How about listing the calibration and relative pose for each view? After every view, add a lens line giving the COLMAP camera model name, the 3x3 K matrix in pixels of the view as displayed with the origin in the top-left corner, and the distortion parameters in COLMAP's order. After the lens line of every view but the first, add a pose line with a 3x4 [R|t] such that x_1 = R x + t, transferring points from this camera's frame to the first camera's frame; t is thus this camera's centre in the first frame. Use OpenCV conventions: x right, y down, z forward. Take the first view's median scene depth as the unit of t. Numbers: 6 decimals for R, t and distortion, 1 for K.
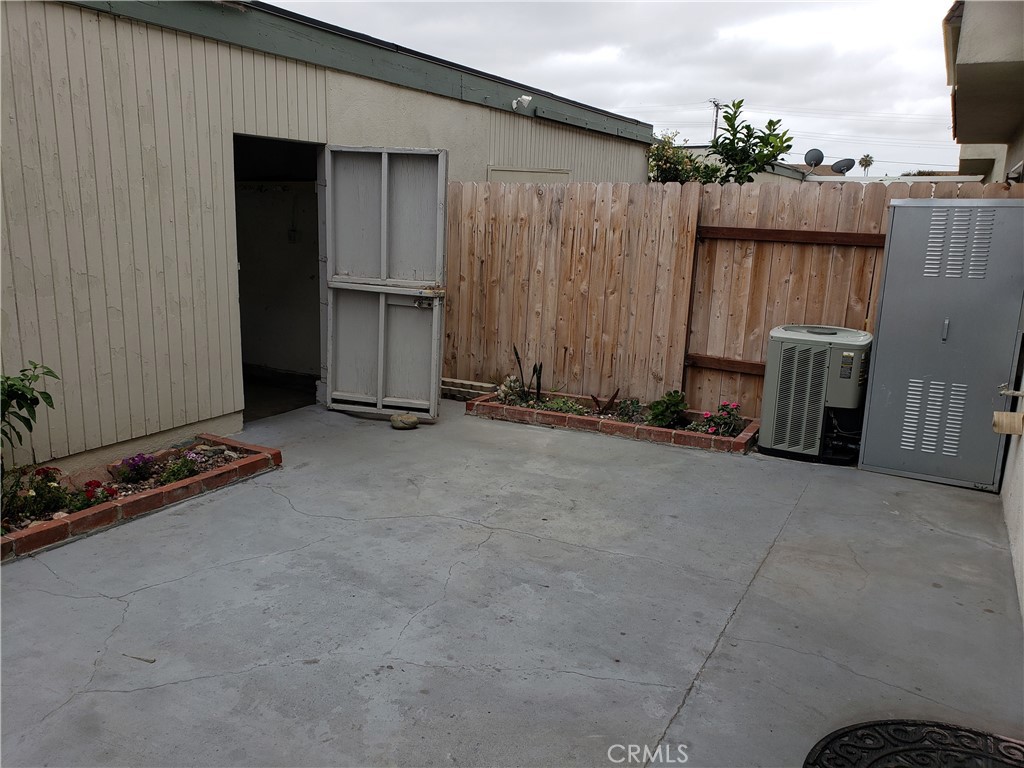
lens RADIAL K [[789.6, 0, 513.9], [0, 789.6, 392.9], [0, 0, 1]] dist [0.059236, -0.073315]
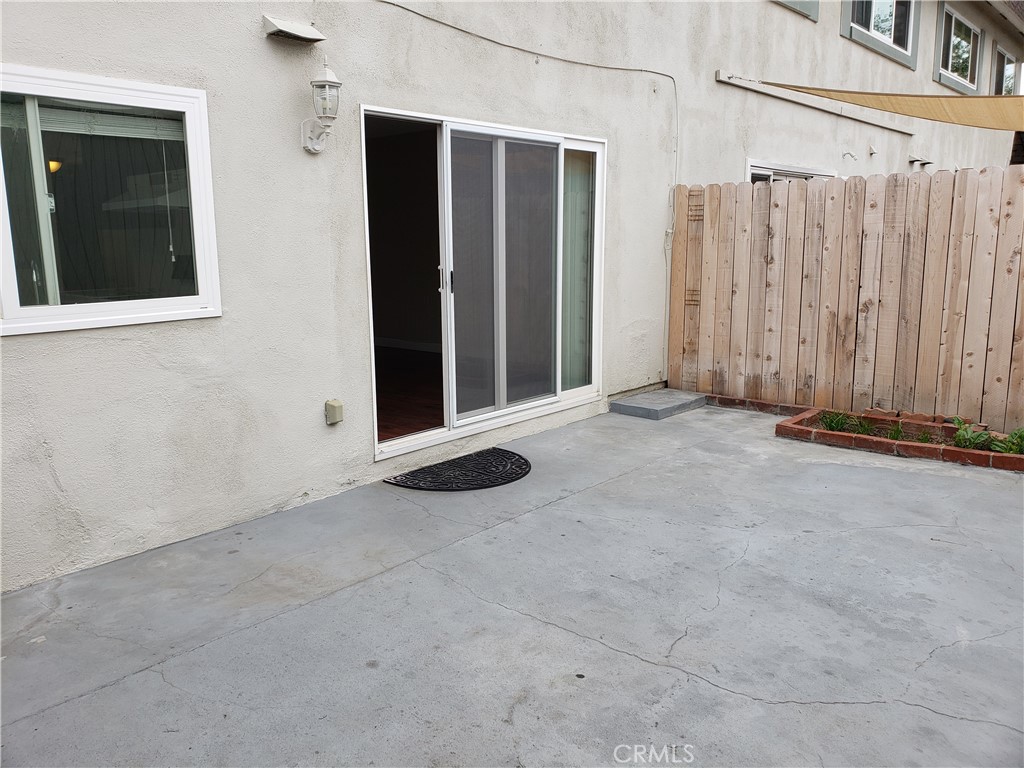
lens RADIAL K [[789.6, 0, 505.2], [0, 789.6, 376.2], [0, 0, 1]] dist [0.059236, -0.073315]
pose [[-0.970619, -0.058823, 0.233323, -0.037118], [0.039425, 0.917679, 0.395363, -0.317682], [-0.237372, 0.392945, -0.888397, 1.525547]]
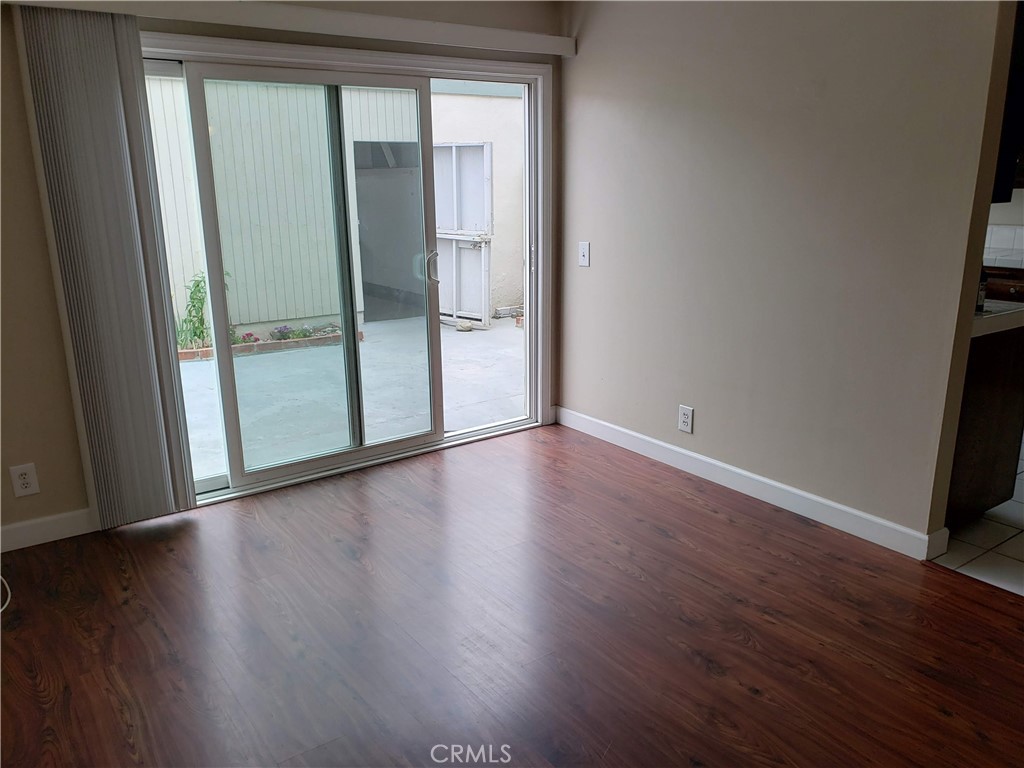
lens RADIAL K [[789.6, 0, 505.0], [0, 789.6, 383.9], [0, 0, 1]] dist [0.059236, -0.073315]
pose [[0.899231, 0.064954, -0.432624, 0.859222], [-0.058055, 0.997888, 0.029152, 0.142532], [0.433604, -0.001098, 0.901103, -0.454031]]
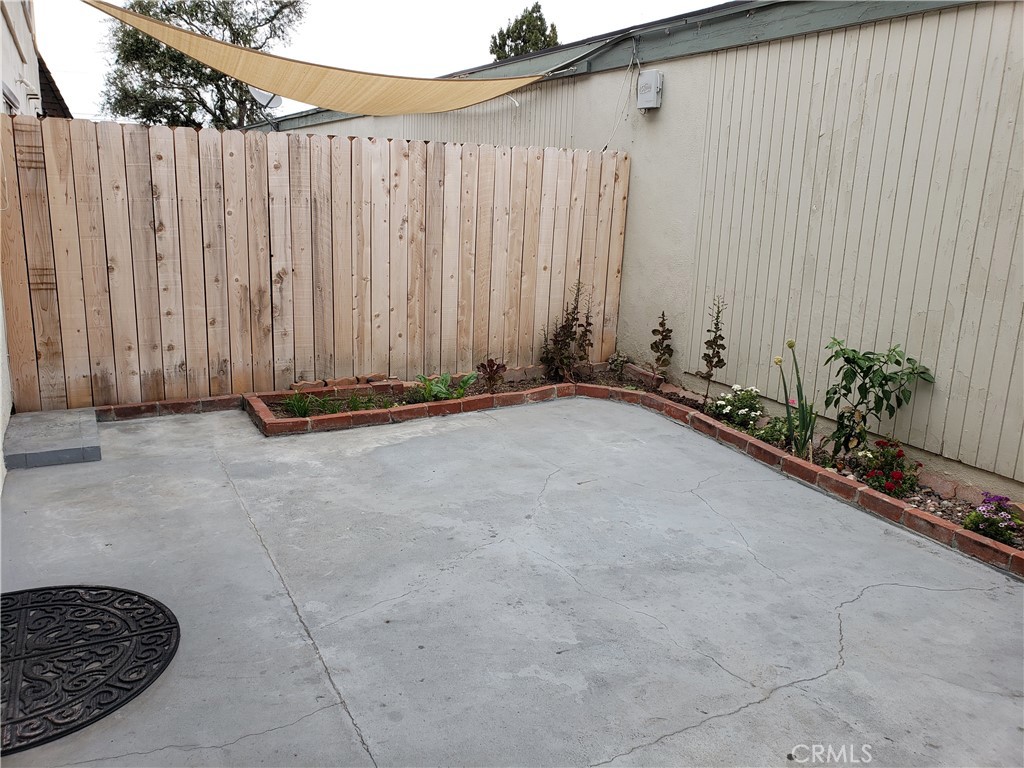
lens RADIAL K [[789.6, 0, 484.9], [0, 789.6, 384.6], [0, 0, 1]] dist [0.059236, -0.073315]
pose [[-0.571110, 0.153736, -0.806349, 0.577338], [-0.238988, 0.908613, 0.342500, -0.214380], [0.785314, 0.388313, -0.482177, 1.030629]]
